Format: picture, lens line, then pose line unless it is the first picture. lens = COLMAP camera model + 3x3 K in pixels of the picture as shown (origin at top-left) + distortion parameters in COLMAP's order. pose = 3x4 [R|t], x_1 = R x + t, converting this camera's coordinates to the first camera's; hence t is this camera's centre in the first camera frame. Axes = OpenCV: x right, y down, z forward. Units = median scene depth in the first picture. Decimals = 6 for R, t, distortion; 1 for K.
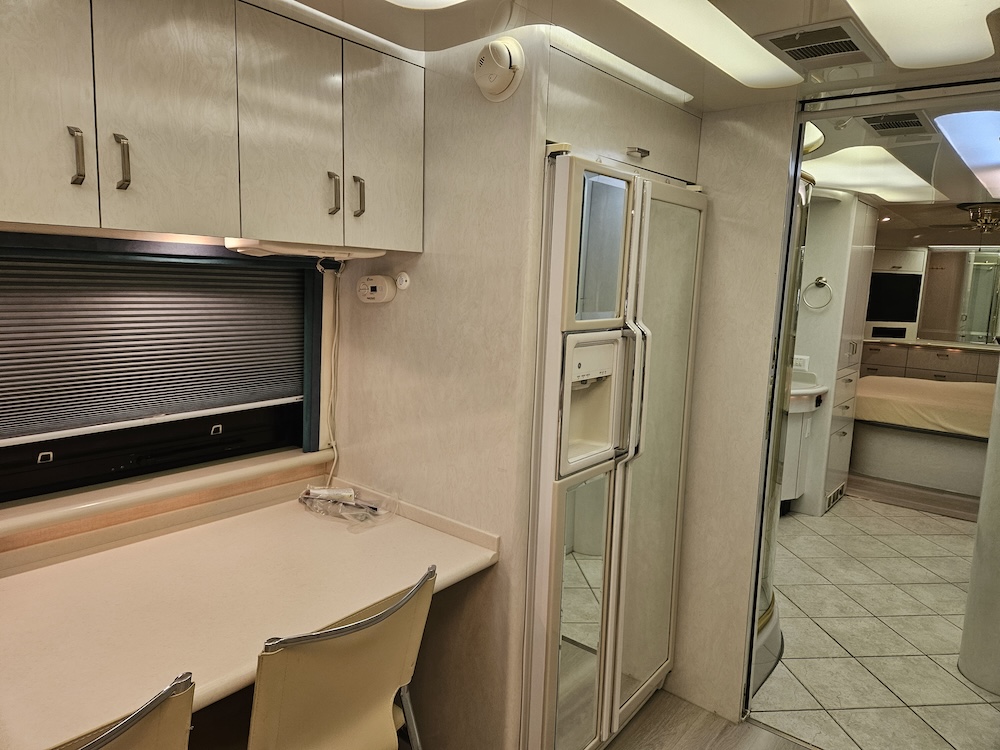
lens RADIAL K [[670.0, 0, 501.7], [0, 670.0, 368.7], [0, 0, 1]] dist [0.050523, -0.016061]
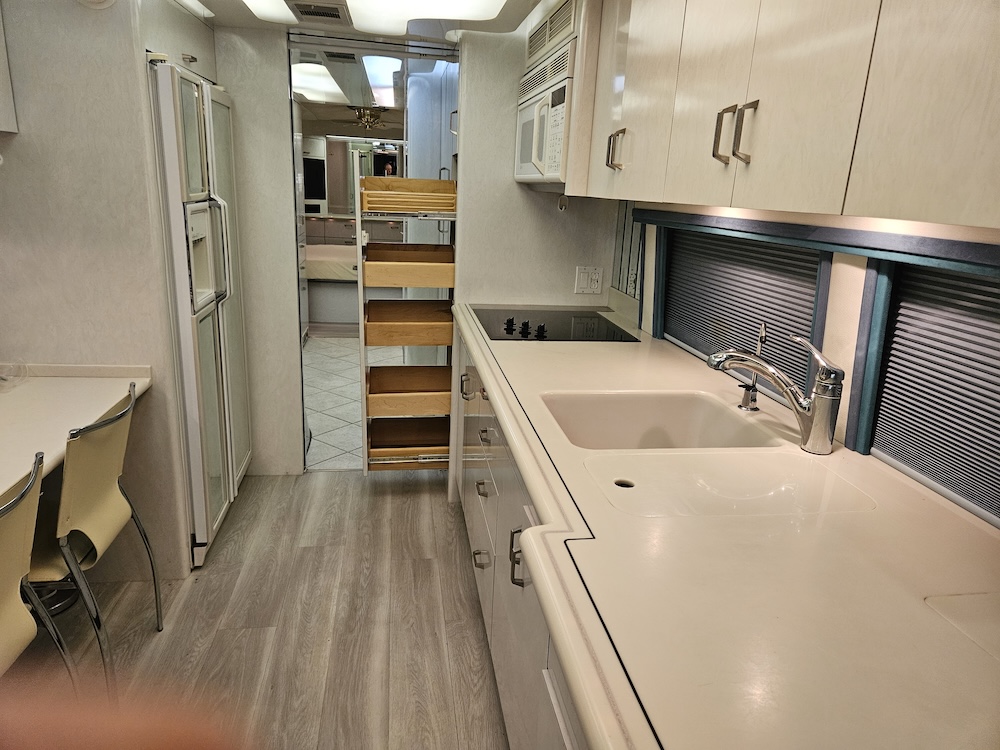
lens RADIAL K [[670.0, 0, 500.9], [0, 670.0, 370.5], [0, 0, 1]] dist [0.050523, -0.016061]
pose [[0.674878, -0.205500, 0.708738, -0.336590], [0.082093, 0.975388, 0.204644, 0.031349], [-0.733349, -0.079927, 0.675138, -0.274750]]
